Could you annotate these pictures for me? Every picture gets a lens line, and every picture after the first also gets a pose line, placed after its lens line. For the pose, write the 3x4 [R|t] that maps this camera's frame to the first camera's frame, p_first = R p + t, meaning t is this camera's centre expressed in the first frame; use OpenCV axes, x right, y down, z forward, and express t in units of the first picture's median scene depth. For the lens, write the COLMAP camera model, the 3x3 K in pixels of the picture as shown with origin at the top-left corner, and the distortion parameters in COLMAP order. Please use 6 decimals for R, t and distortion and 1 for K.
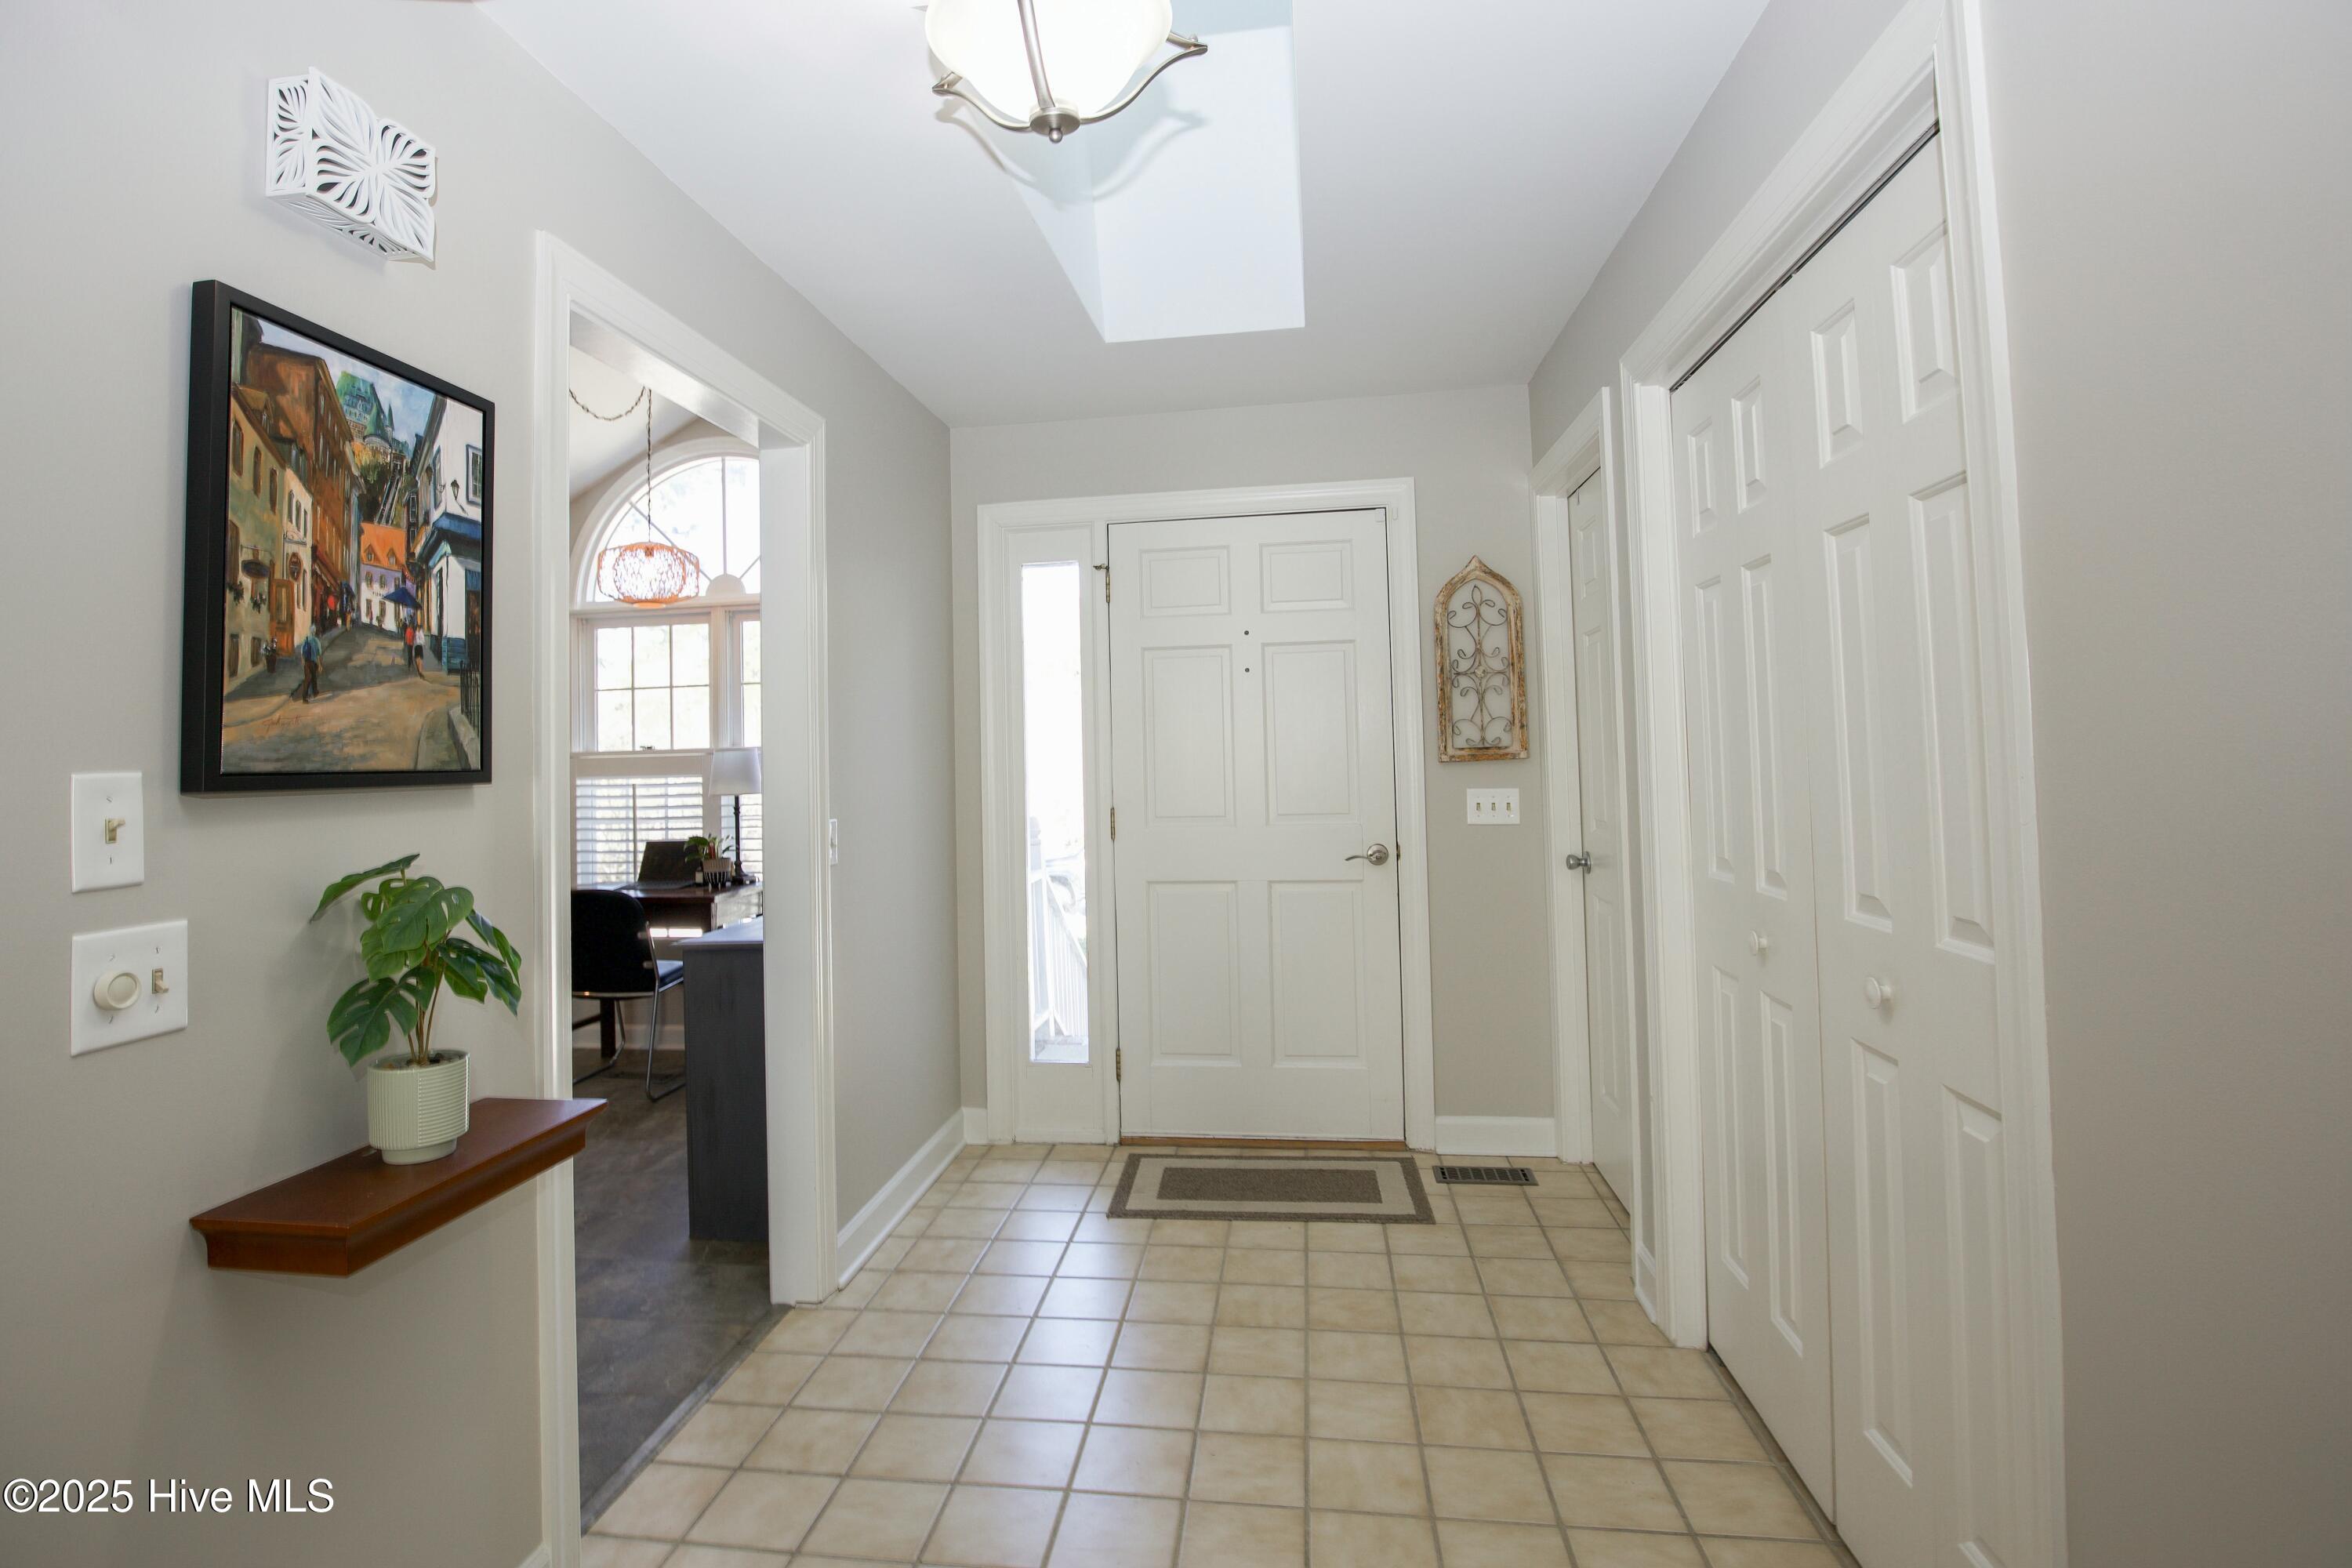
lens RADIAL K [[1131.4, 0, 1168.2], [0, 1131.4, 773.0], [0, 0, 1]] dist [-0.031403, 0.001947]
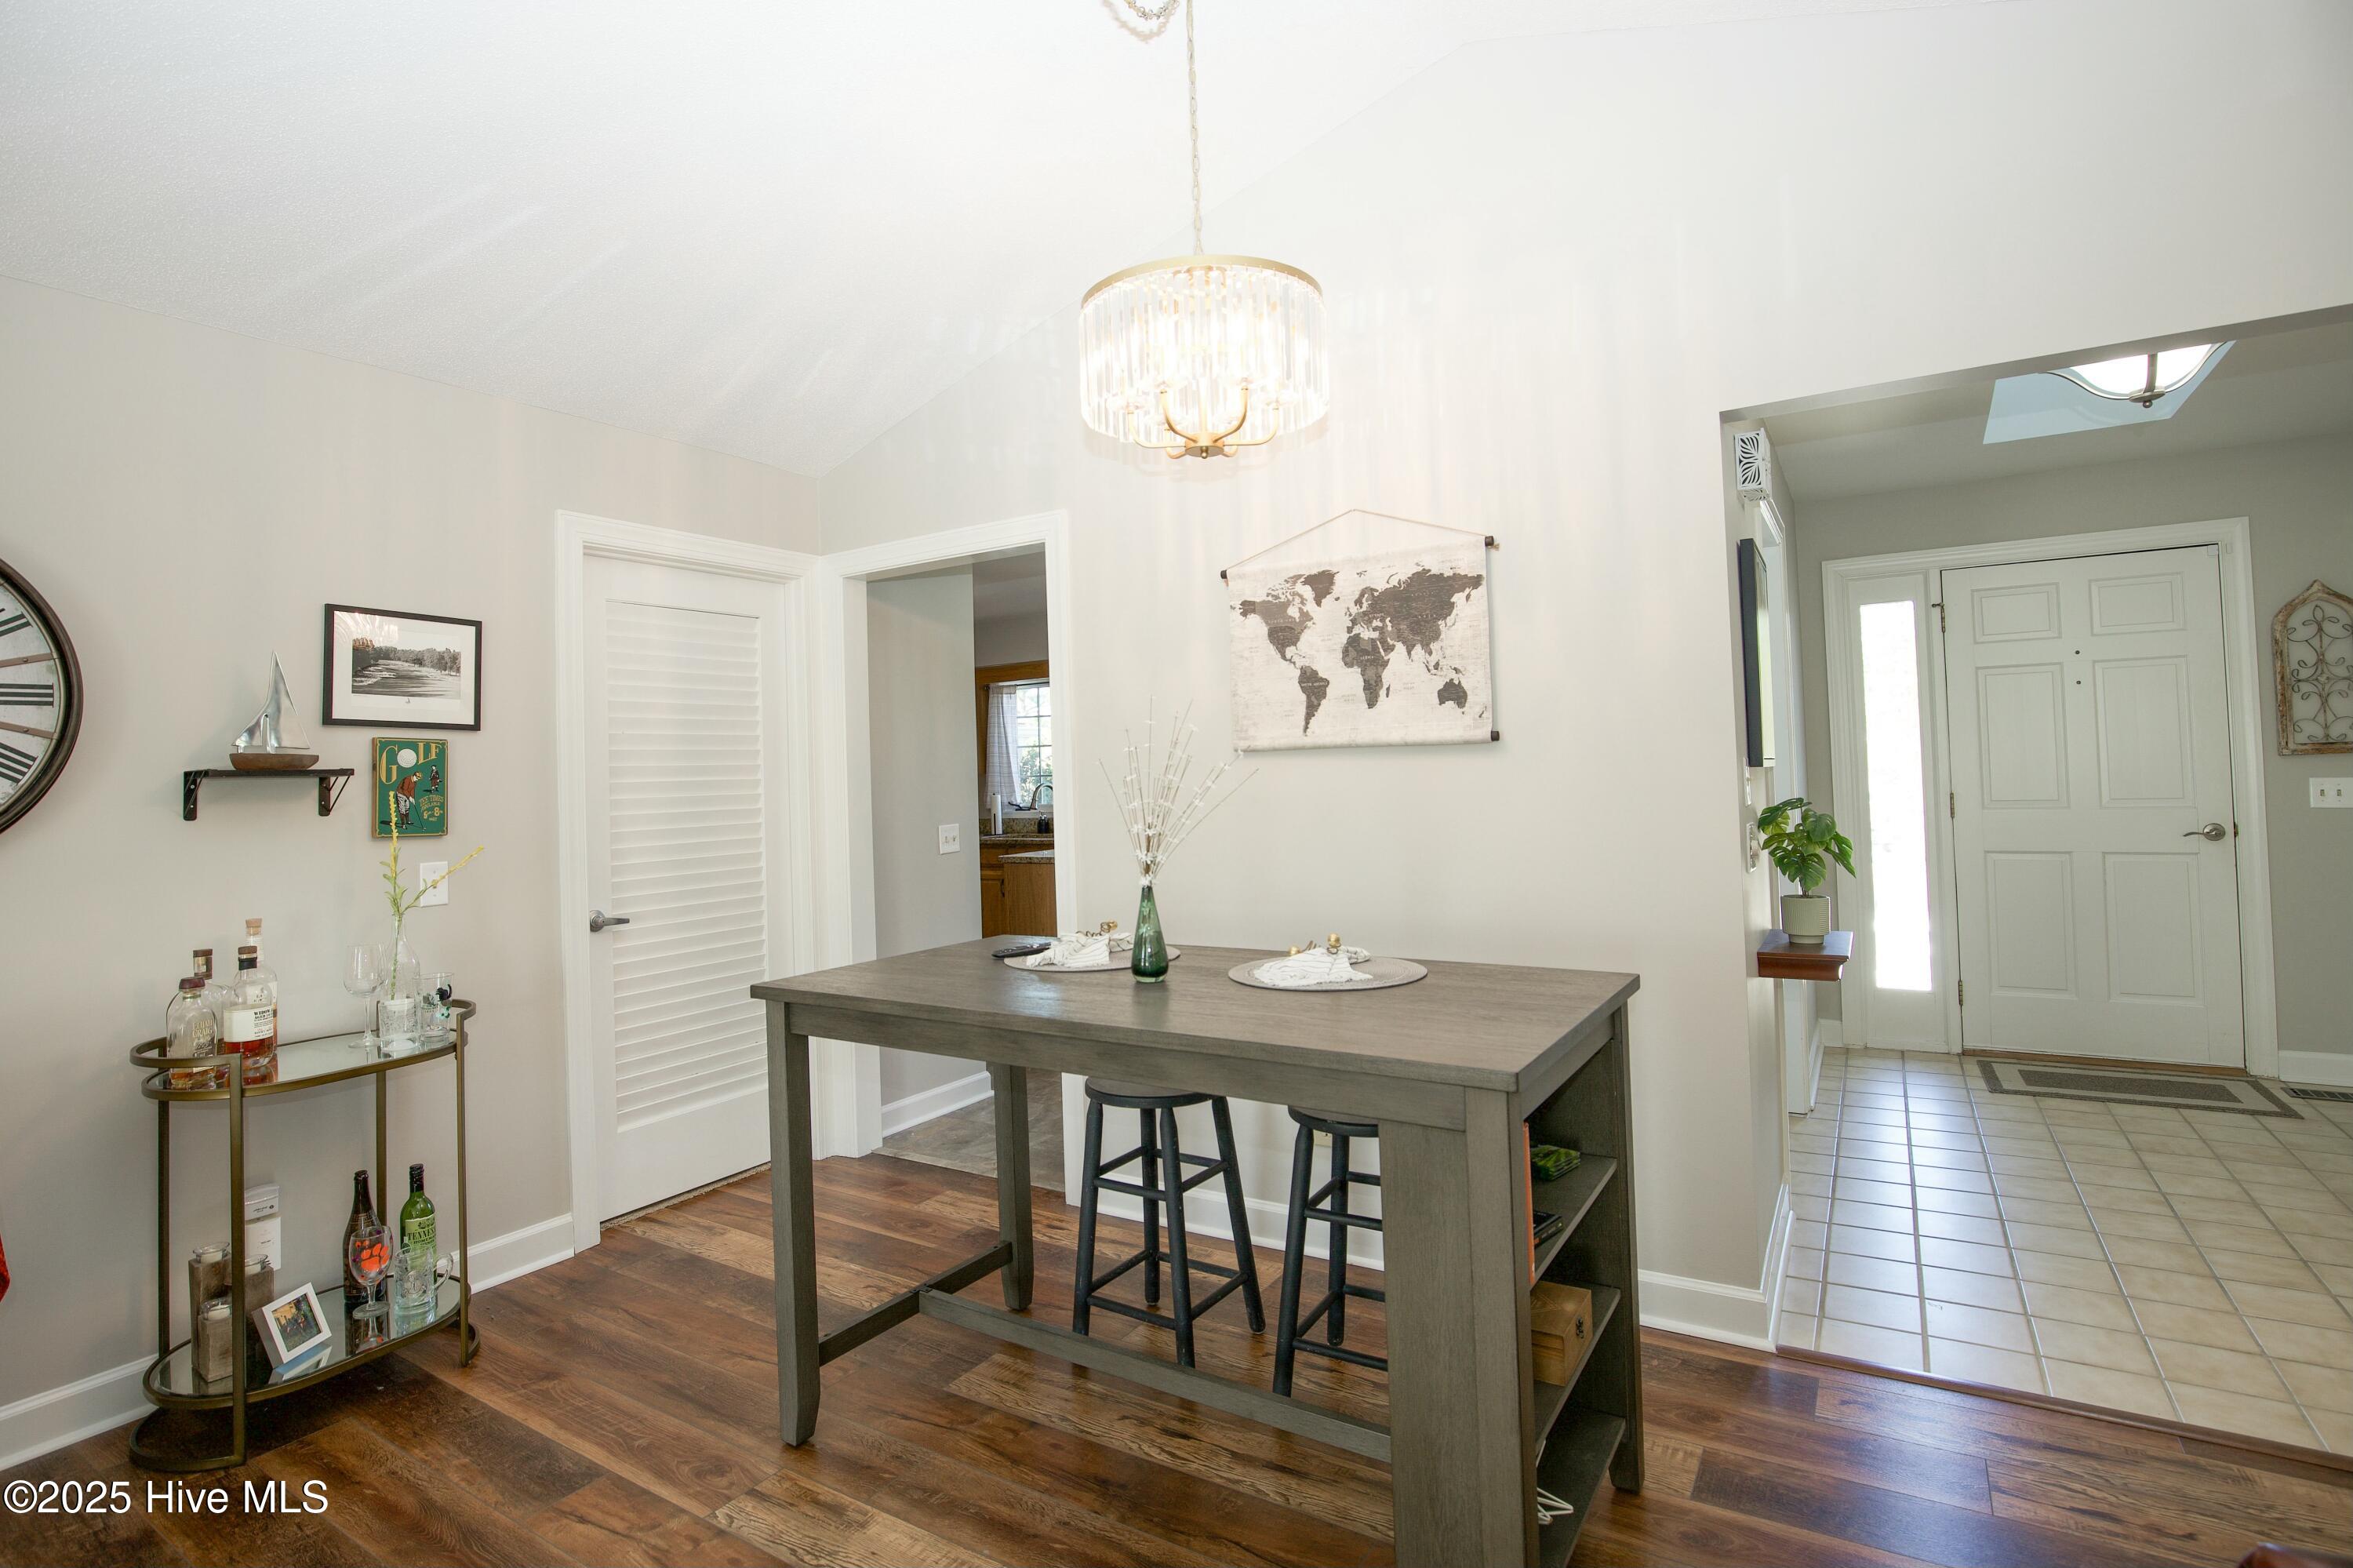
lens RADIAL K [[1131.9, 0, 1183.0], [0, 1131.9, 776.1], [0, 0, 1]] dist [-0.031403, 0.001947]
pose [[0.909377, 0.000386, -0.415973, -0.329110], [-0.001331, 0.999997, -0.001981, 0.016104], [0.415971, 0.002355, 0.909375, -0.533880]]
